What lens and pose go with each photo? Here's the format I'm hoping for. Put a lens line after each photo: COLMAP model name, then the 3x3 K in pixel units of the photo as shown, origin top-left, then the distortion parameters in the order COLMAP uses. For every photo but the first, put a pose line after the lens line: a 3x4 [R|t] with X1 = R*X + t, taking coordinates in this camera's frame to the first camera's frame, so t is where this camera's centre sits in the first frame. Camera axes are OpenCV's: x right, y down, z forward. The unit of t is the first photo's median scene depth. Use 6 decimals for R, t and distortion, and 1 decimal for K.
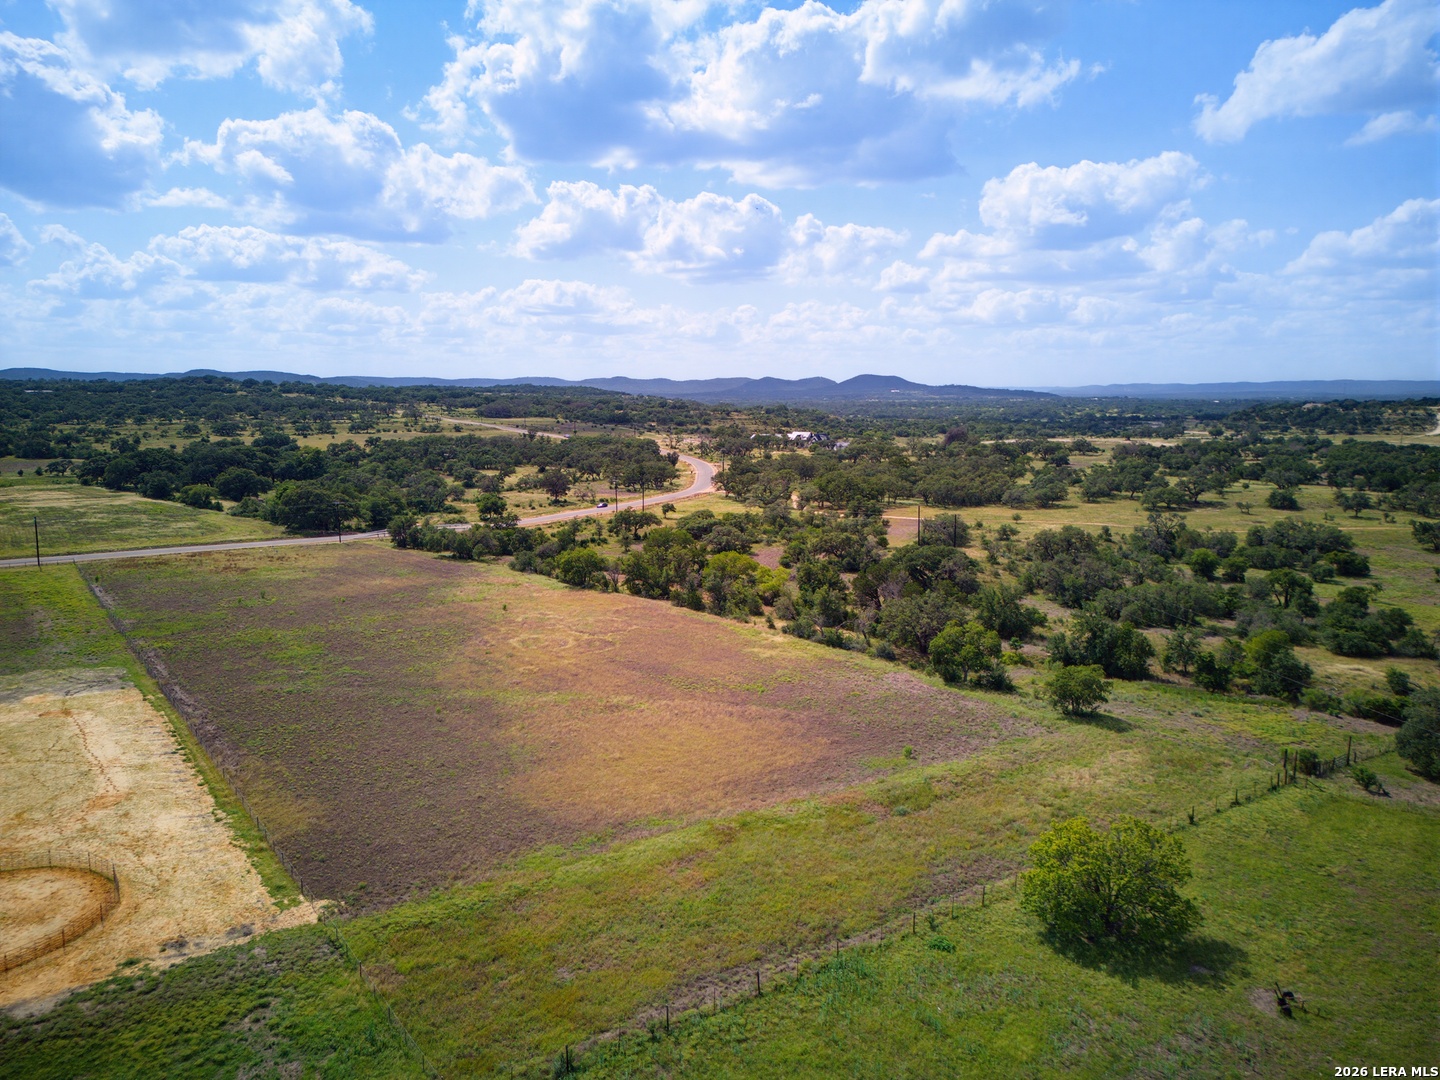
lens RADIAL K [[993.5, 0, 721.3], [0, 993.5, 608.9], [0, 0, 1]] dist [0.055763, -0.060704]
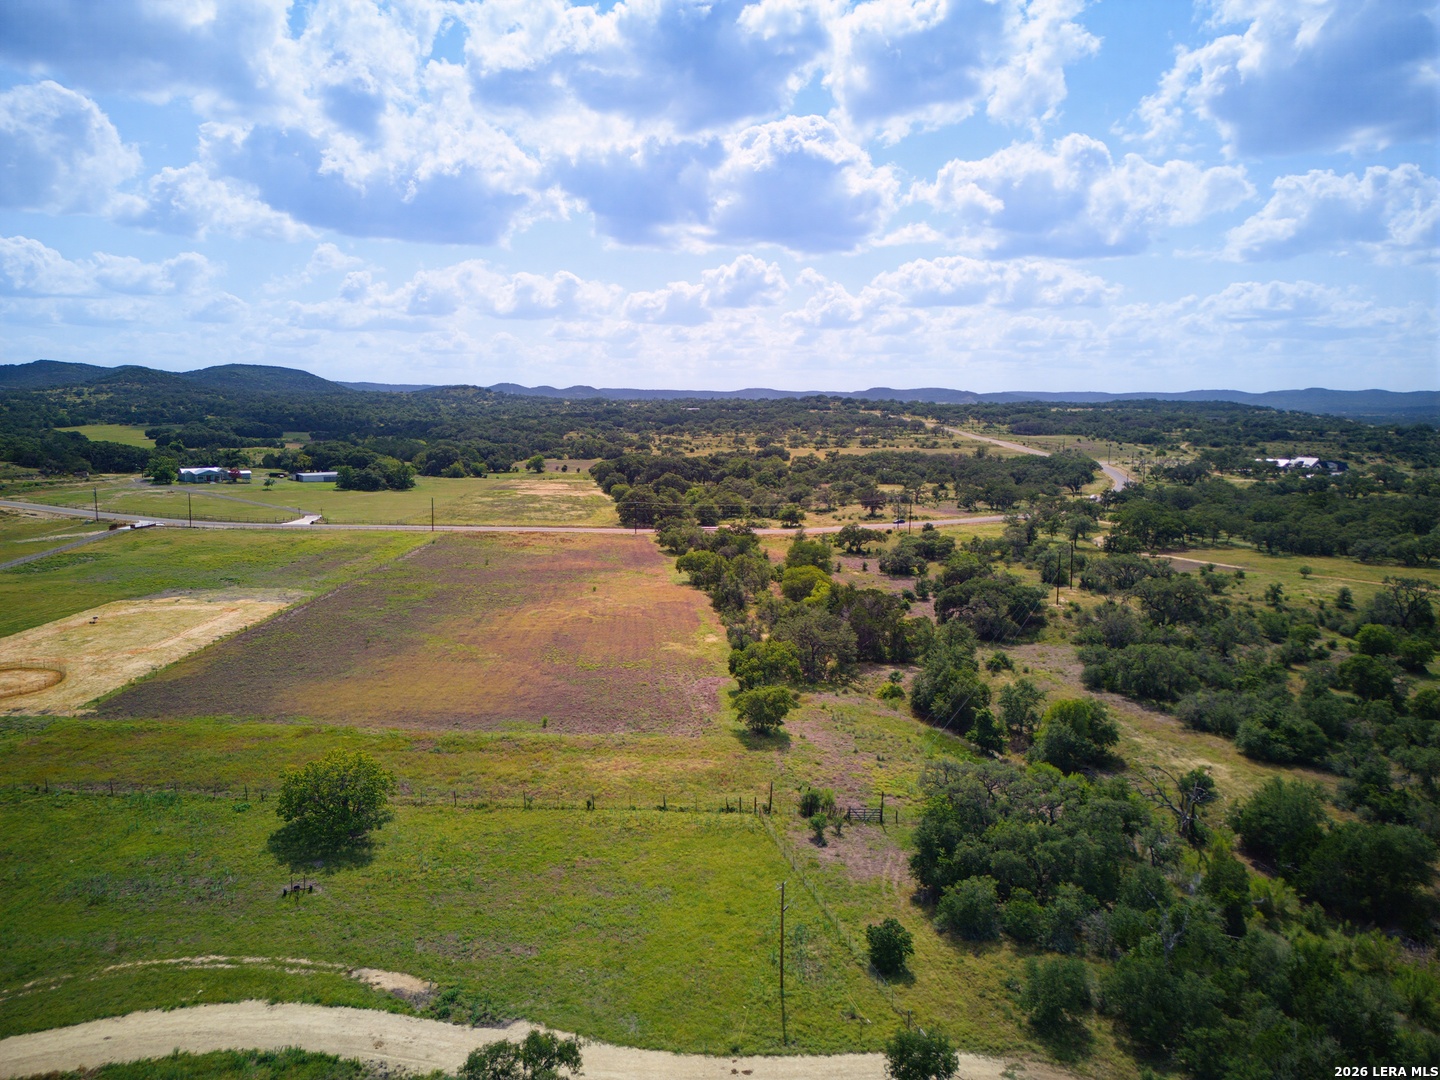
lens RADIAL K [[1012.1, 0, 720.0], [0, 1012.1, 540.0], [0, 0, 1]] dist [0.067491, -0.060254]
pose [[0.800670, 0.081782, -0.593497, 0.739347], [-0.130619, 0.990637, -0.039708, -0.037126], [0.584693, 0.109315, 0.803856, 0.074823]]
